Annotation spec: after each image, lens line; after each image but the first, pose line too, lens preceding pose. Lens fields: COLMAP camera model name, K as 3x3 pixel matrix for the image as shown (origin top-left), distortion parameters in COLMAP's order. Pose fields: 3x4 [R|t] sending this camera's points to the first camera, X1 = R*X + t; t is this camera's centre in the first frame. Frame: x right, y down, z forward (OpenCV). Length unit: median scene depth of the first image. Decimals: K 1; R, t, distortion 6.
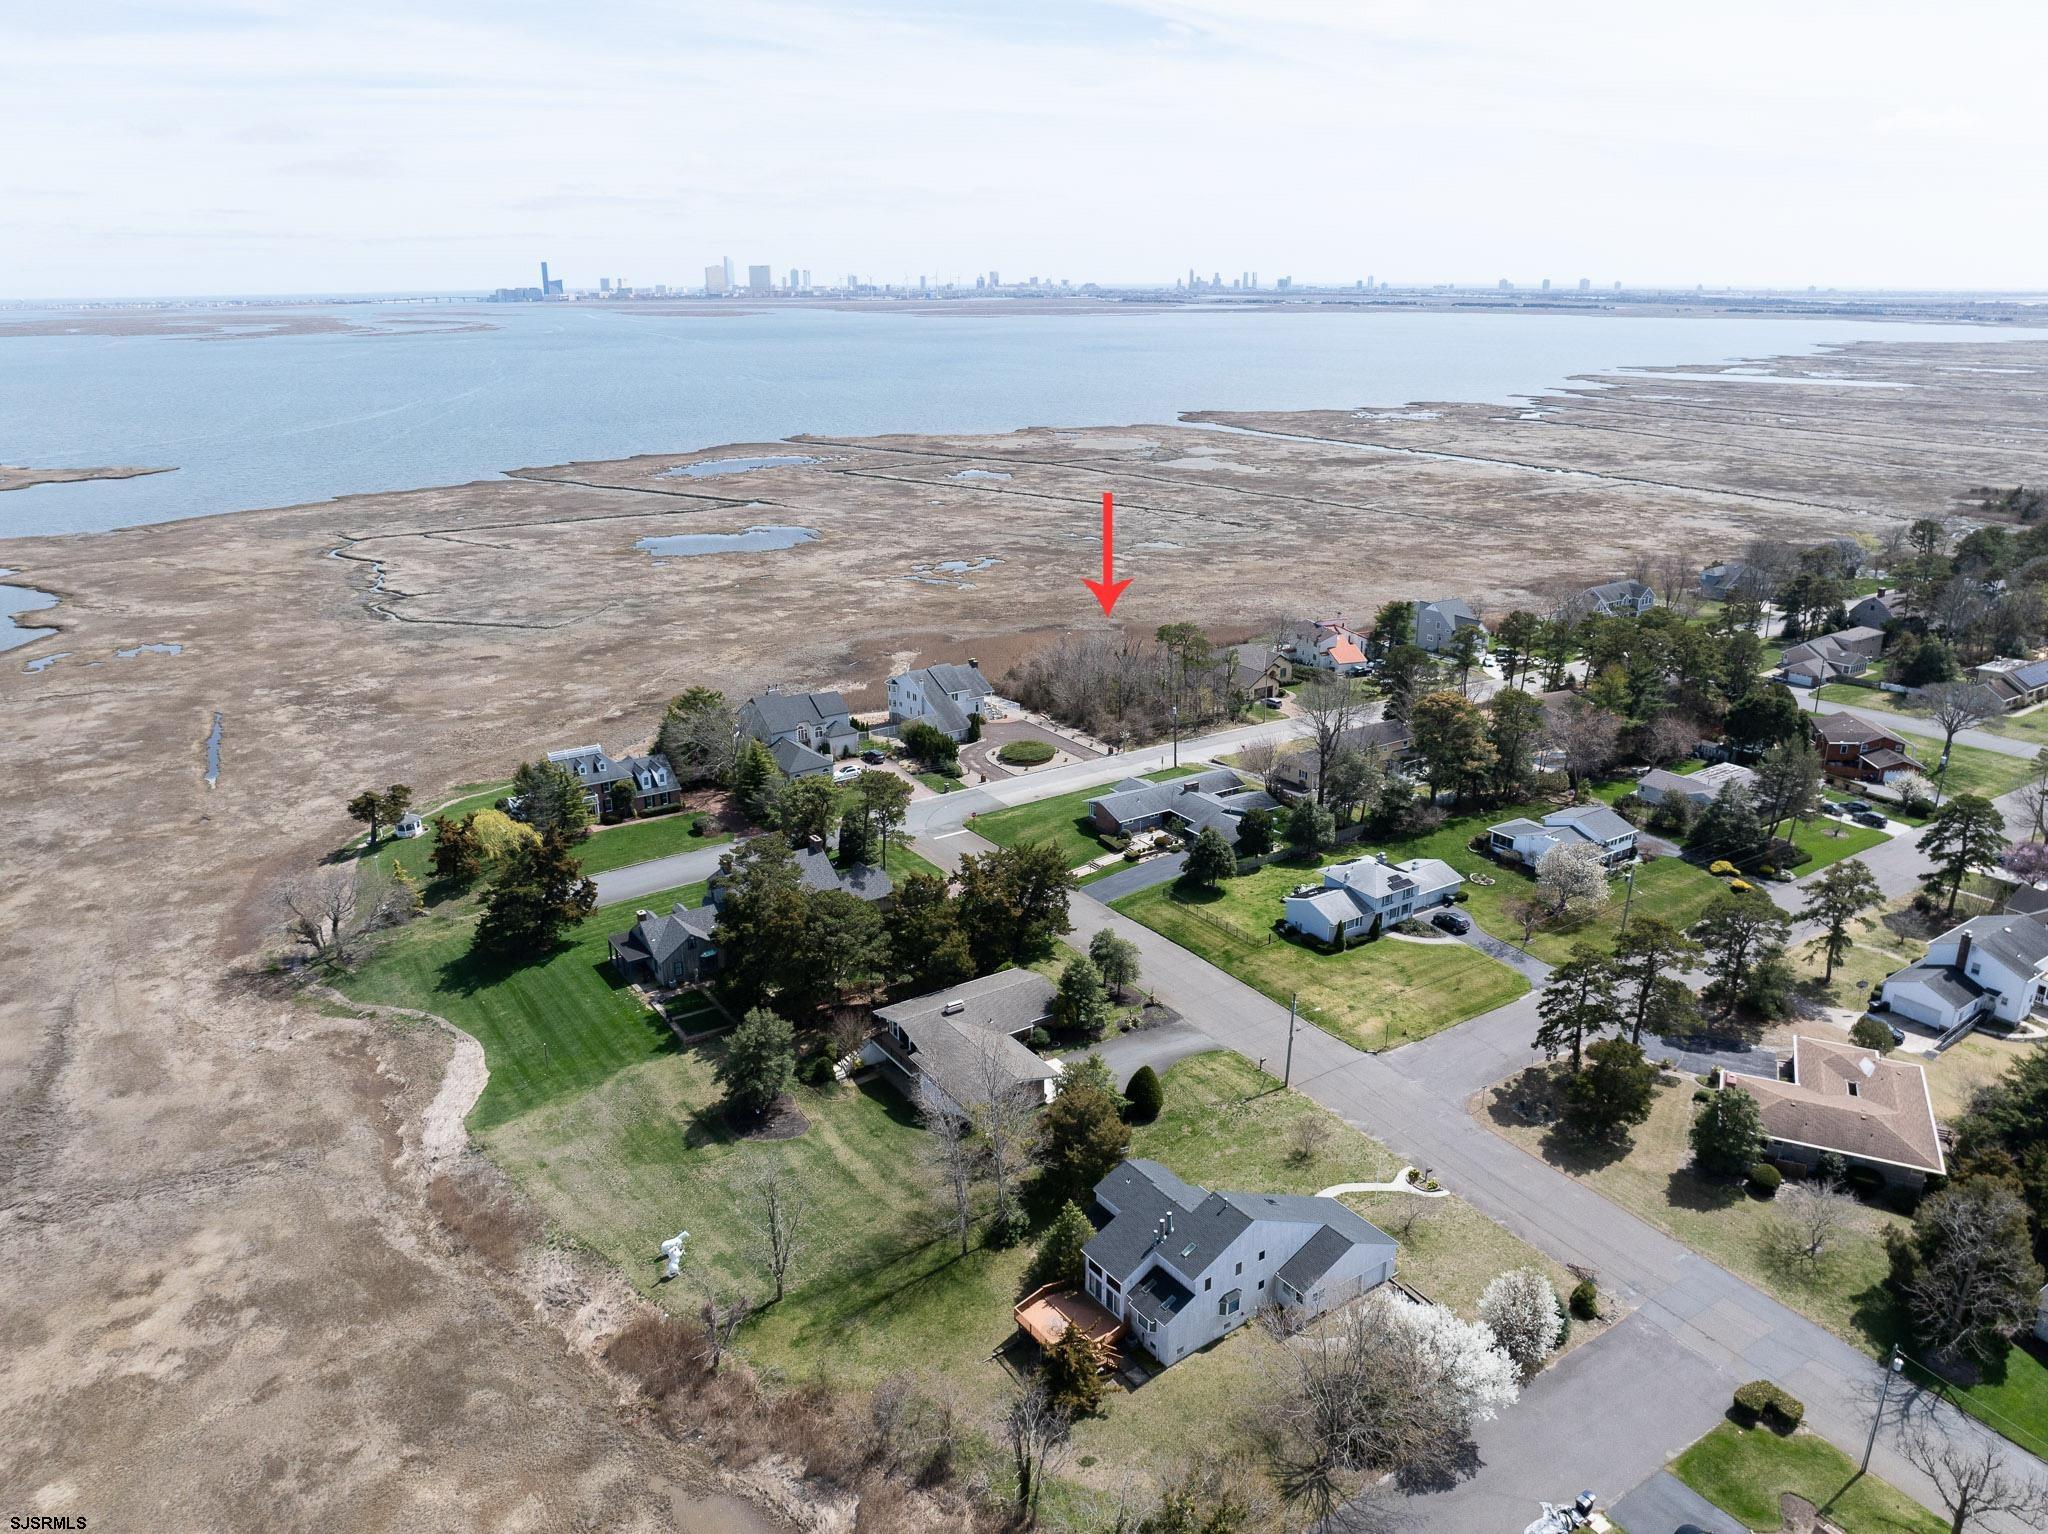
lens RADIAL K [[1442.4, 0, 1017.6], [0, 1442.4, 754.8], [0, 0, 1]] dist [-0.044669, 0.012230]
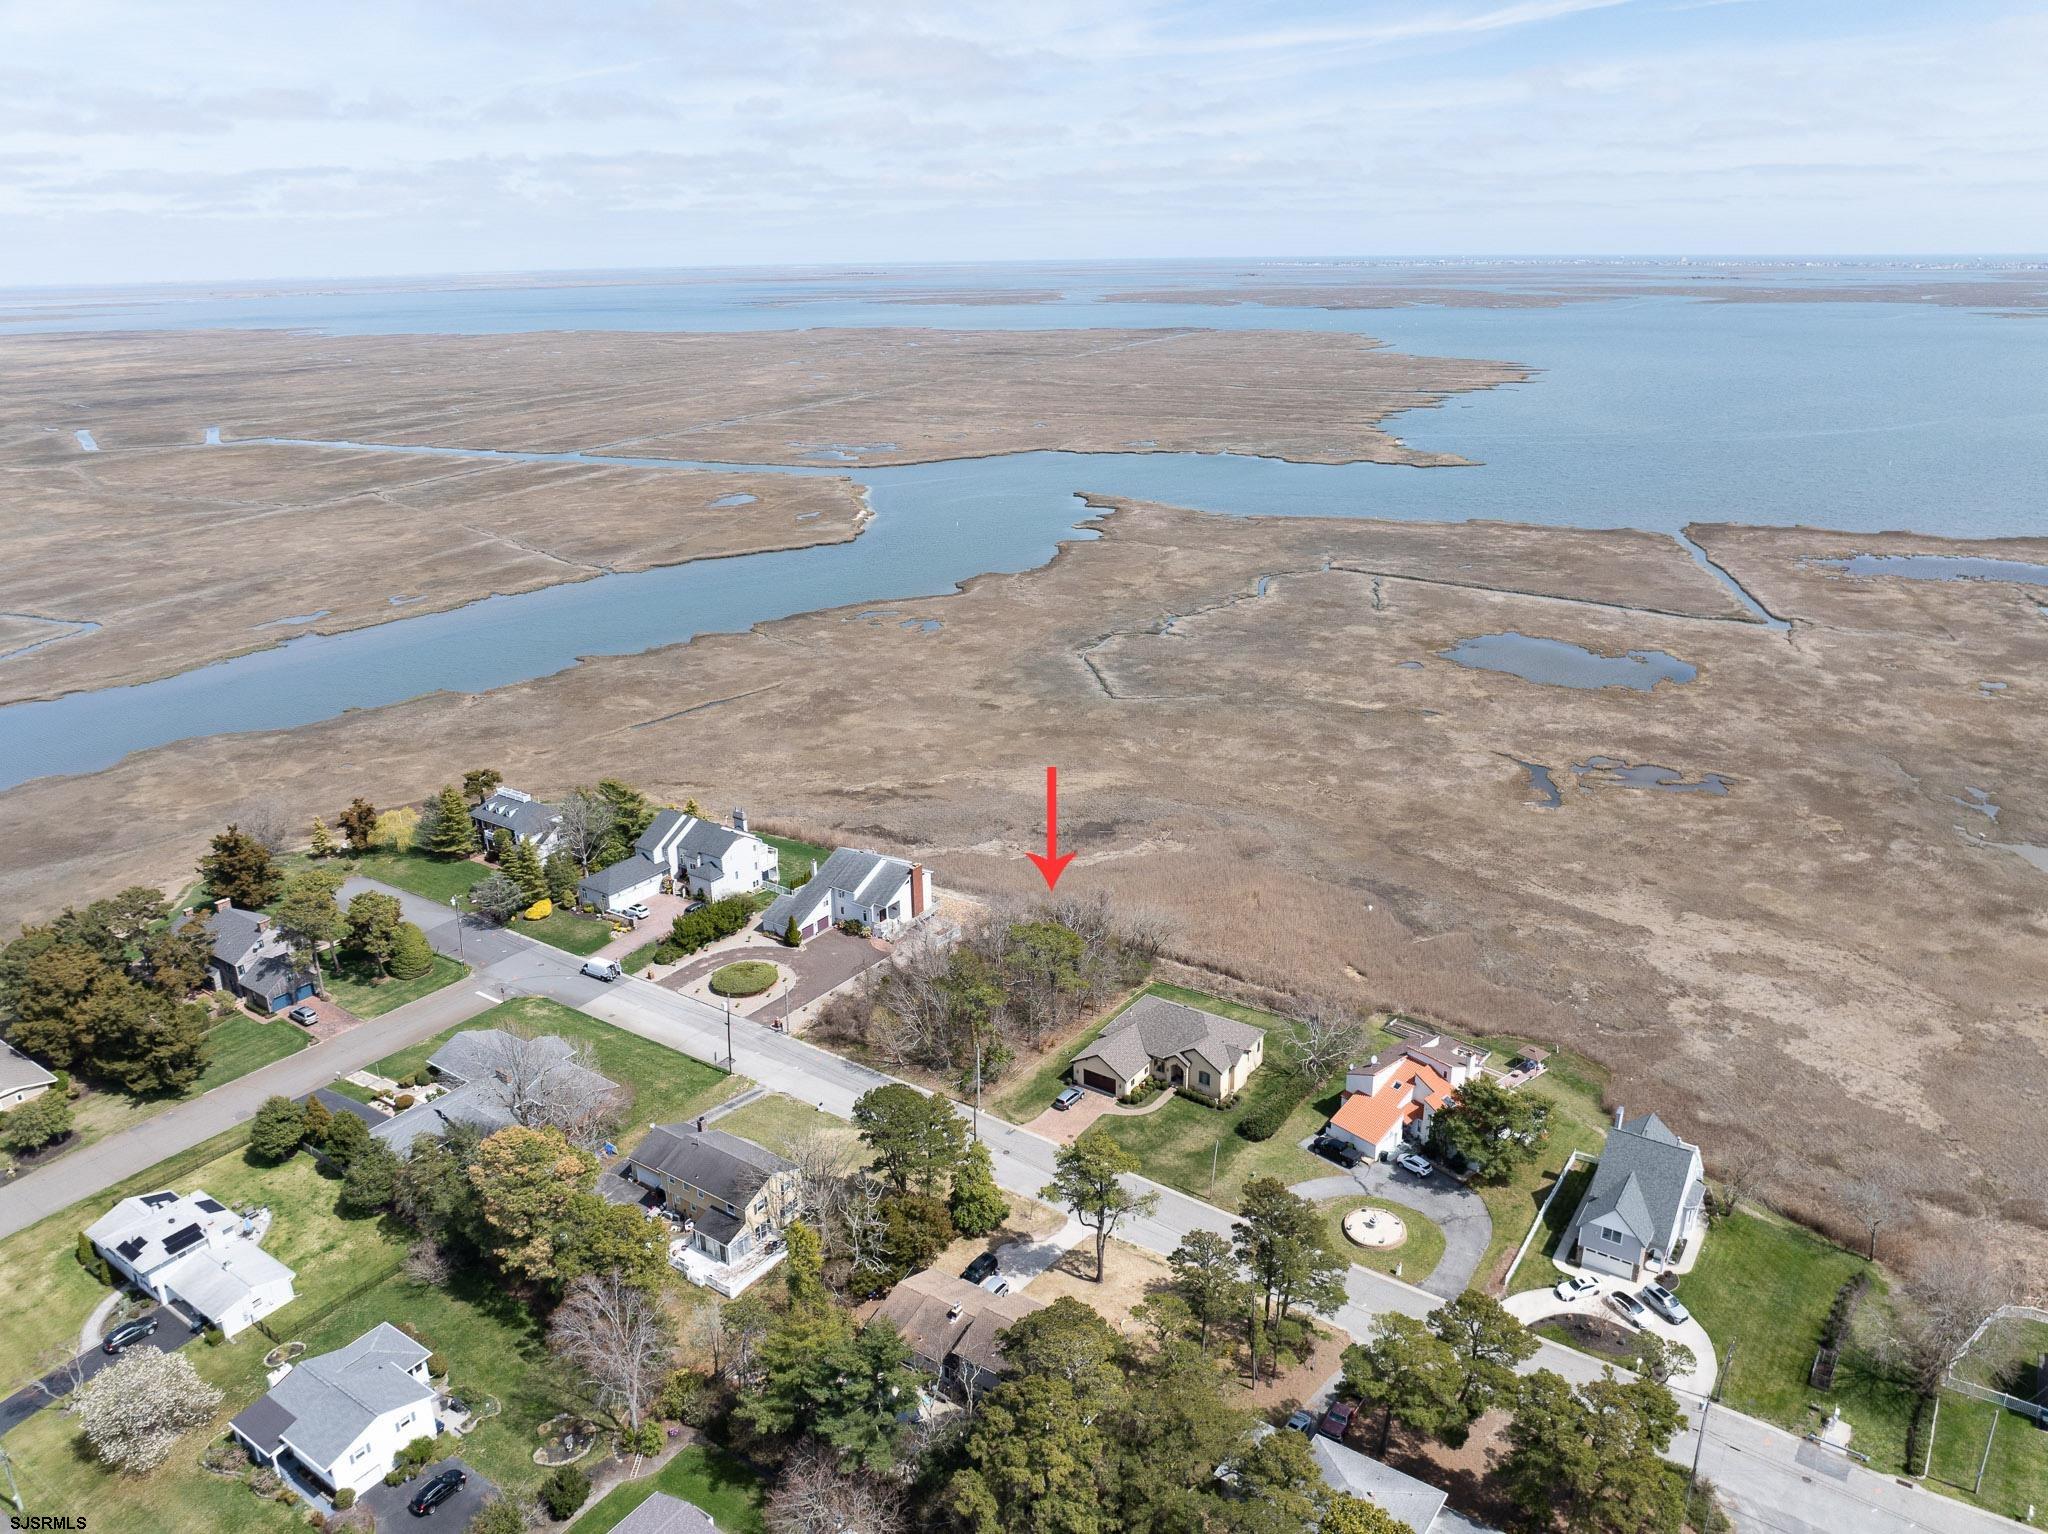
lens RADIAL K [[1442.4, 0, 1042.1], [0, 1442.4, 771.1], [0, 0, 1]] dist [-0.044669, 0.012230]
pose [[0.387527, 0.314831, -0.866432, 0.359929], [-0.280344, 0.935609, 0.214578, -0.162458], [0.878197, 0.159744, 0.450834, 0.350027]]
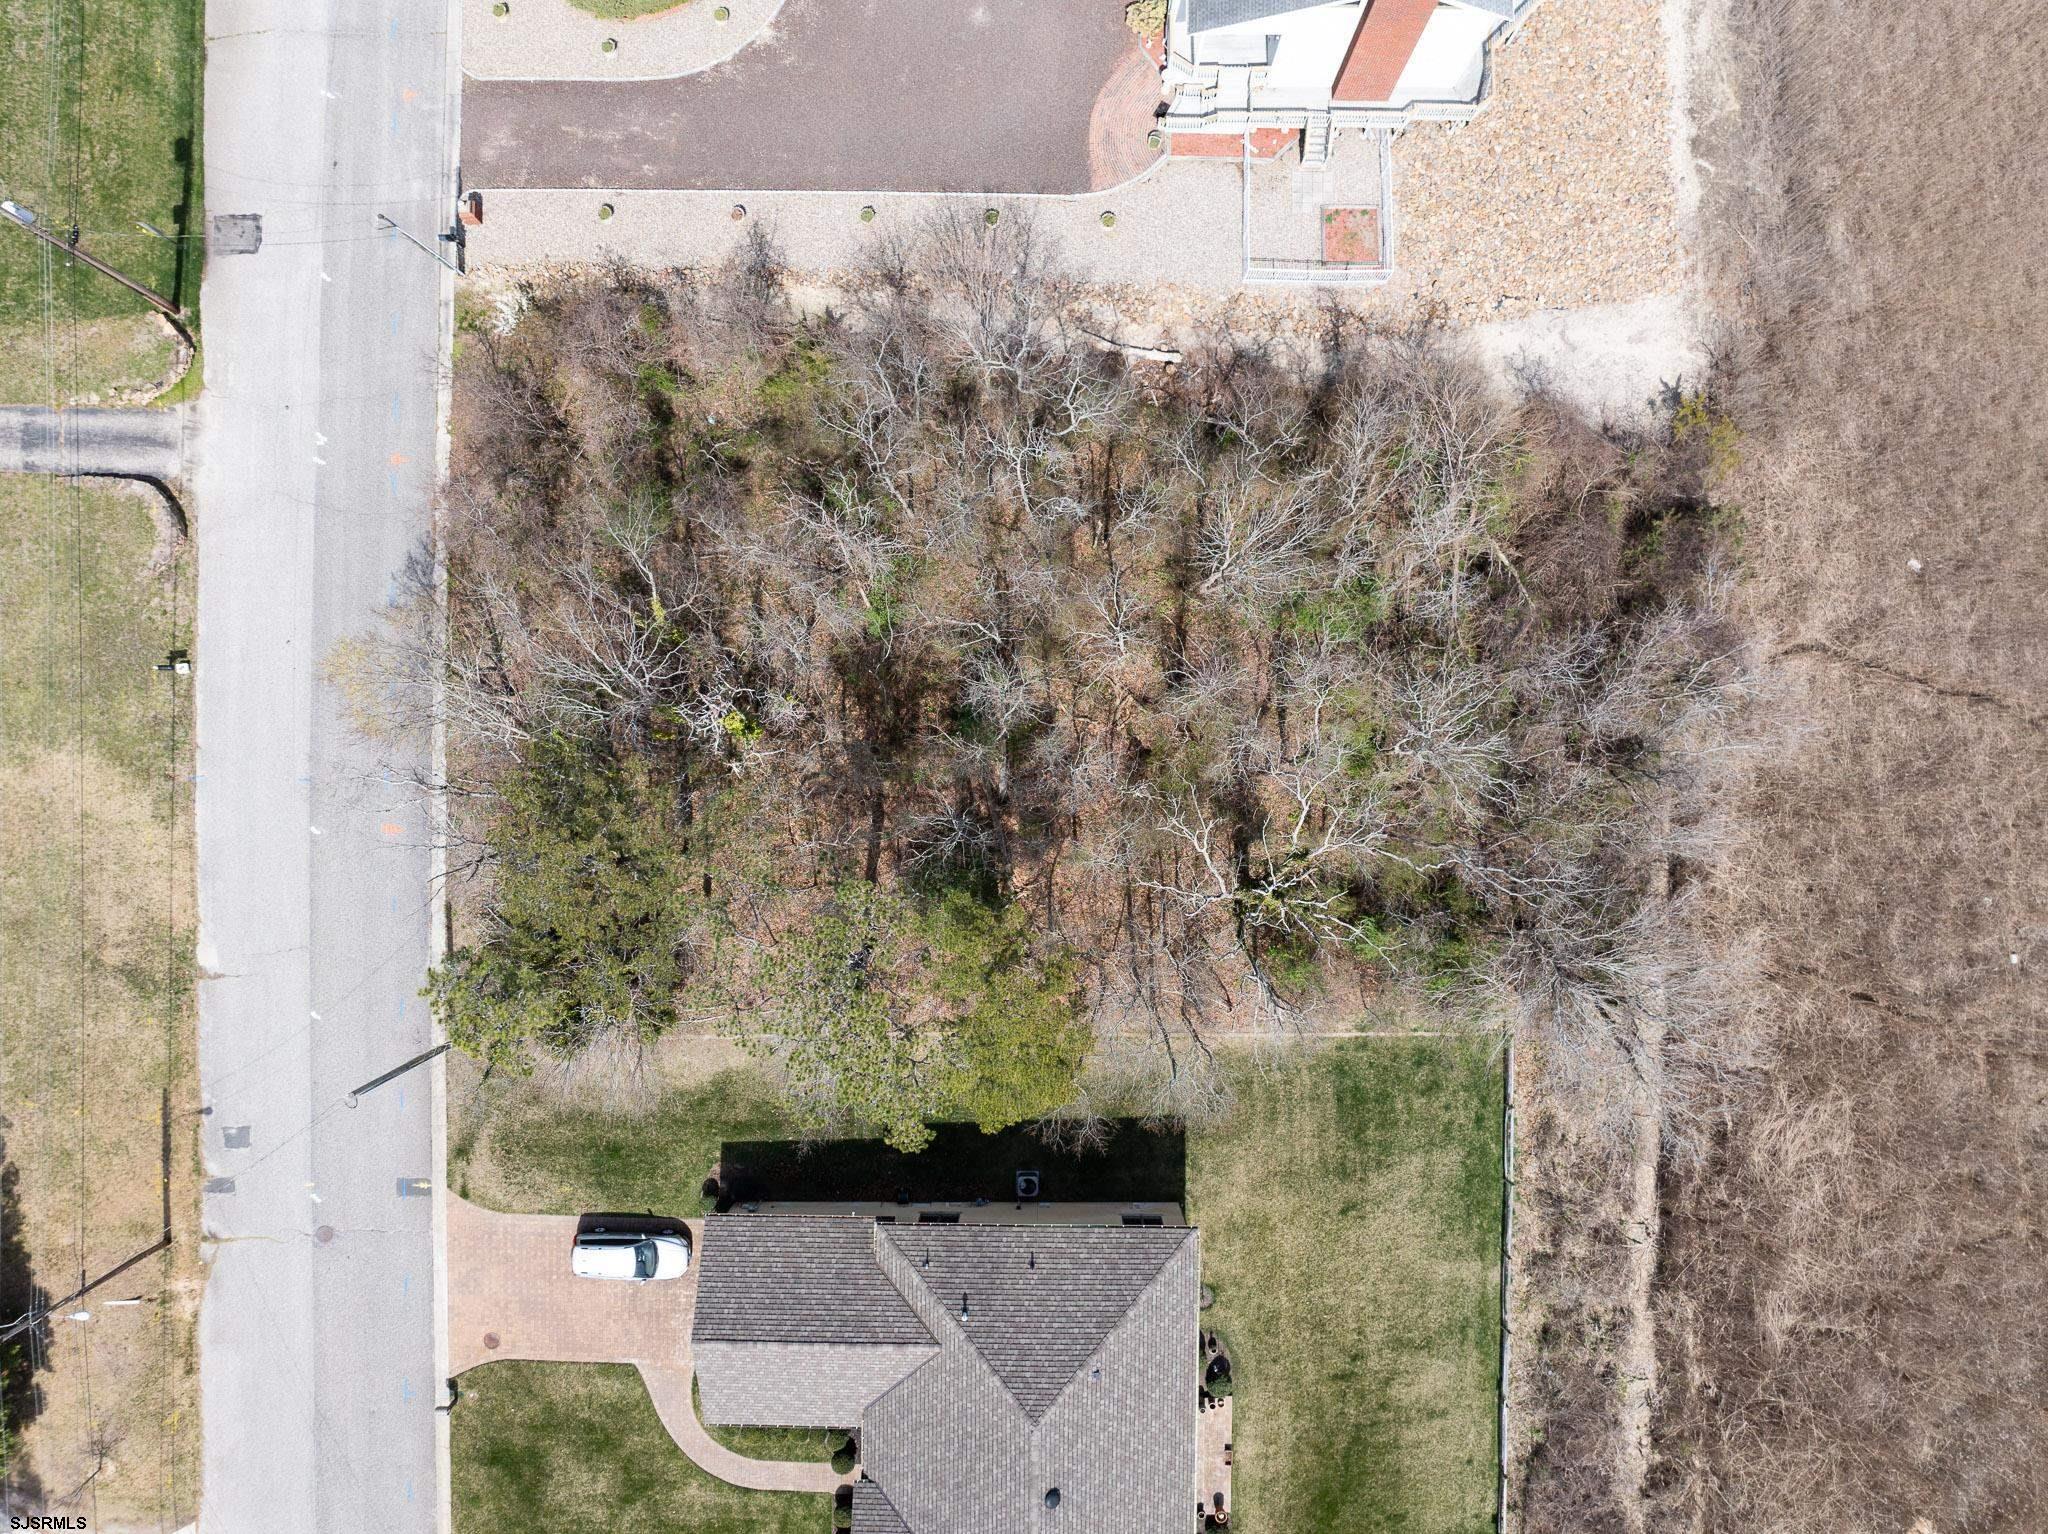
lens RADIAL K [[1442.4, 0, 1045.4], [0, 1442.4, 763.0], [0, 0, 1]] dist [-0.044669, 0.012230]
pose [[-0.551640, 0.834053, 0.006968, 0.040723], [-0.250939, -0.173926, 0.952250, -0.127453], [0.795439, 0.523550, 0.305241, 0.493099]]
